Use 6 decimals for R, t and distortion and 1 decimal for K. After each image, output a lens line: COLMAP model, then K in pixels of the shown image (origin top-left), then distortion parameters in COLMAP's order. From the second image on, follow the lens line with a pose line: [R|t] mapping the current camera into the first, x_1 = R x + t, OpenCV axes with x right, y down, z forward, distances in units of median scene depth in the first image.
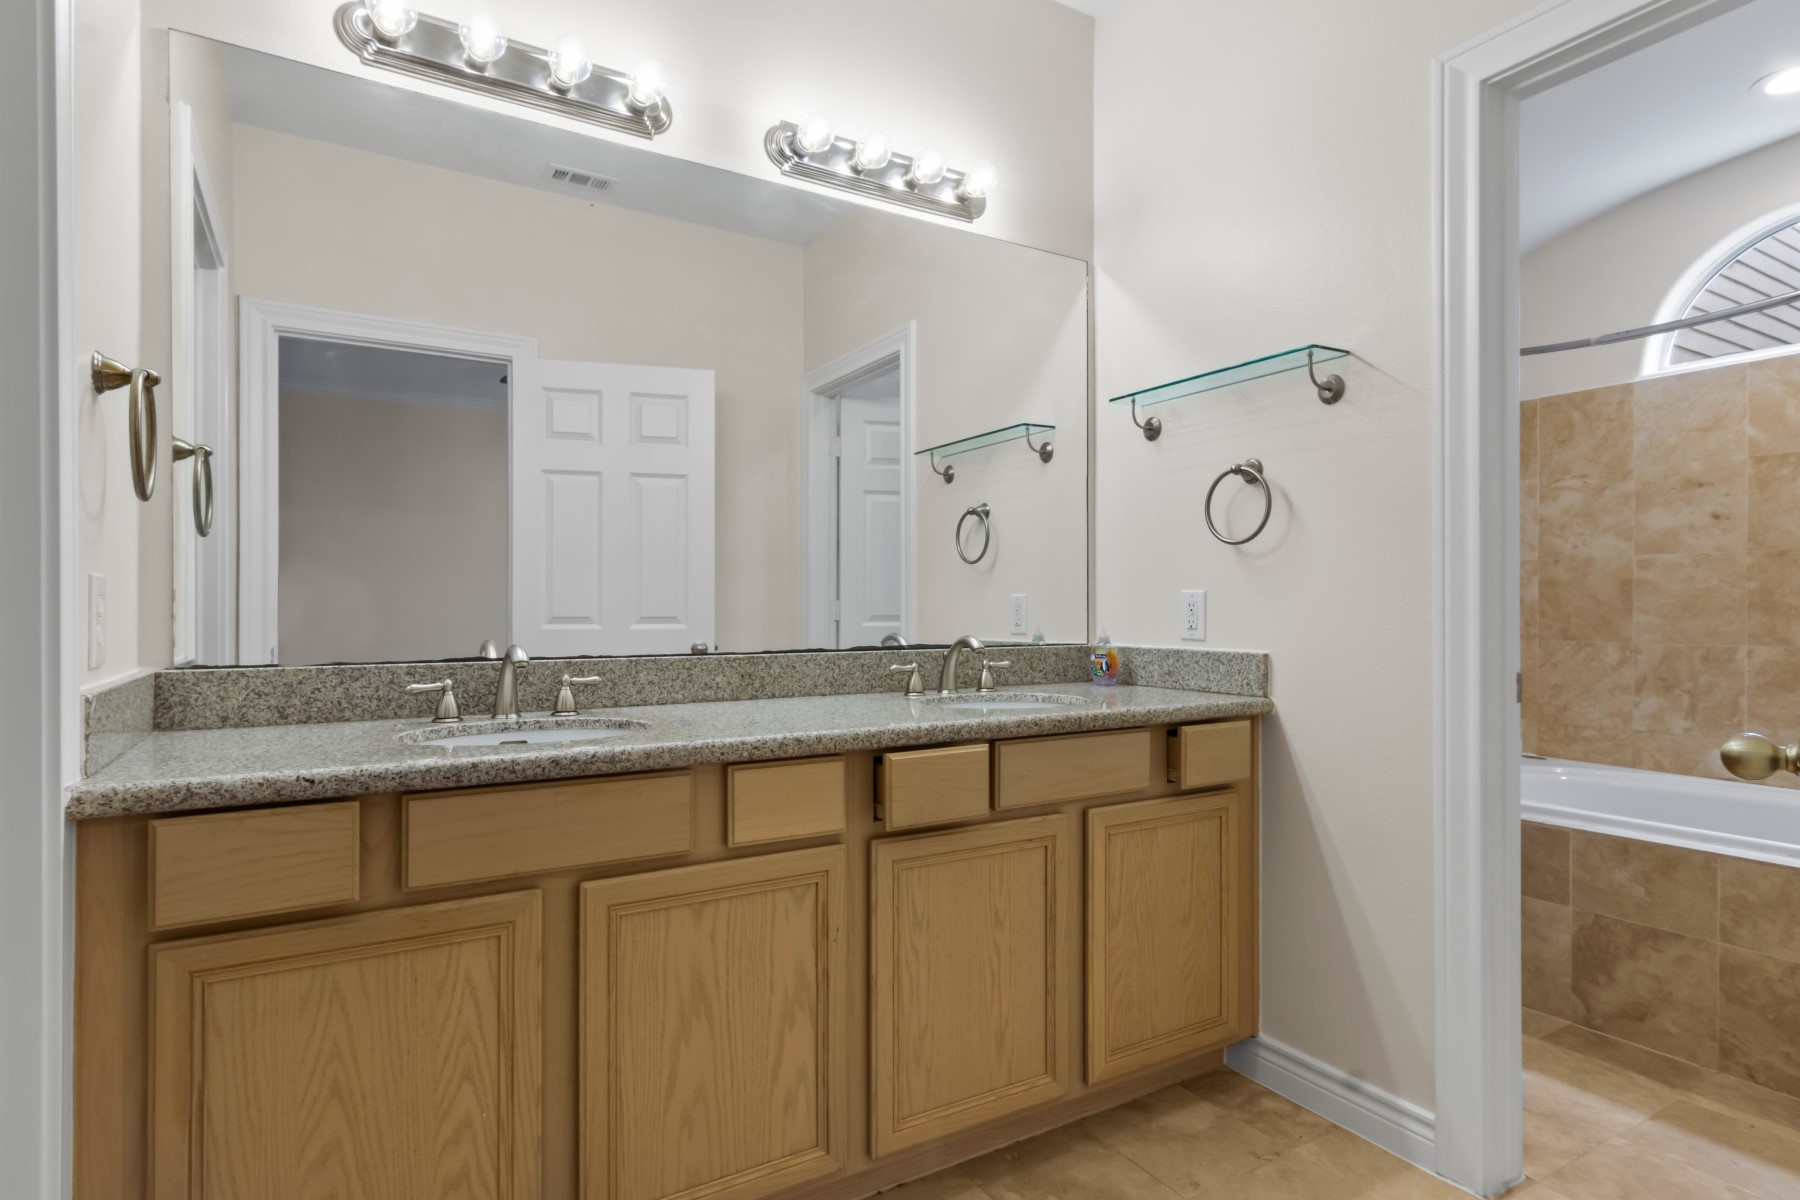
lens RADIAL K [[944.5, 0, 897.2], [0, 944.5, 609.1], [0, 0, 1]] dist [0.000632, 0.002062]
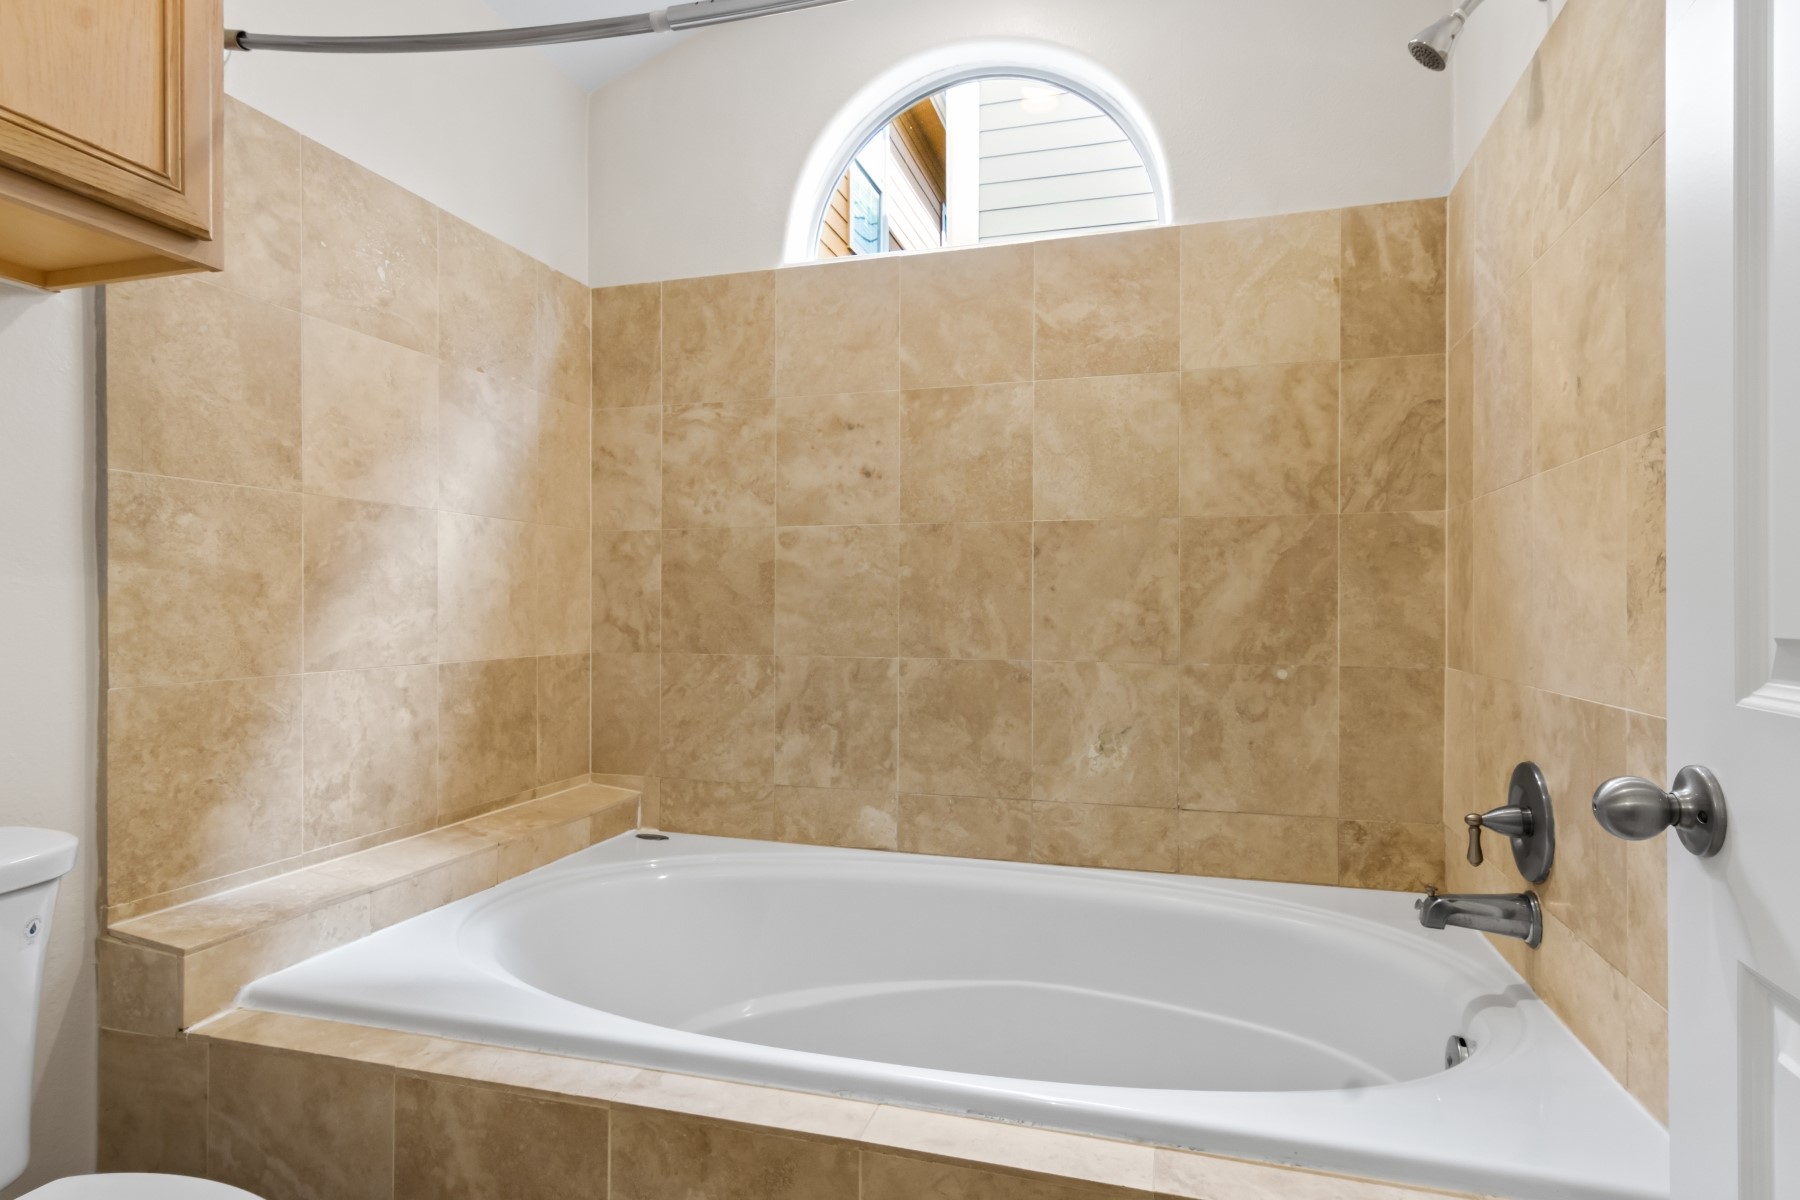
lens RADIAL K [[944.5, 0, 897.2], [0, 944.5, 609.1], [0, 0, 1]] dist [0.000632, 0.002062]
pose [[0.740991, -0.001791, 0.671513, 0.386426], [-0.000798, 0.999993, 0.003548, 0.000028], [-0.671515, -0.003165, 0.740985, 0.436951]]
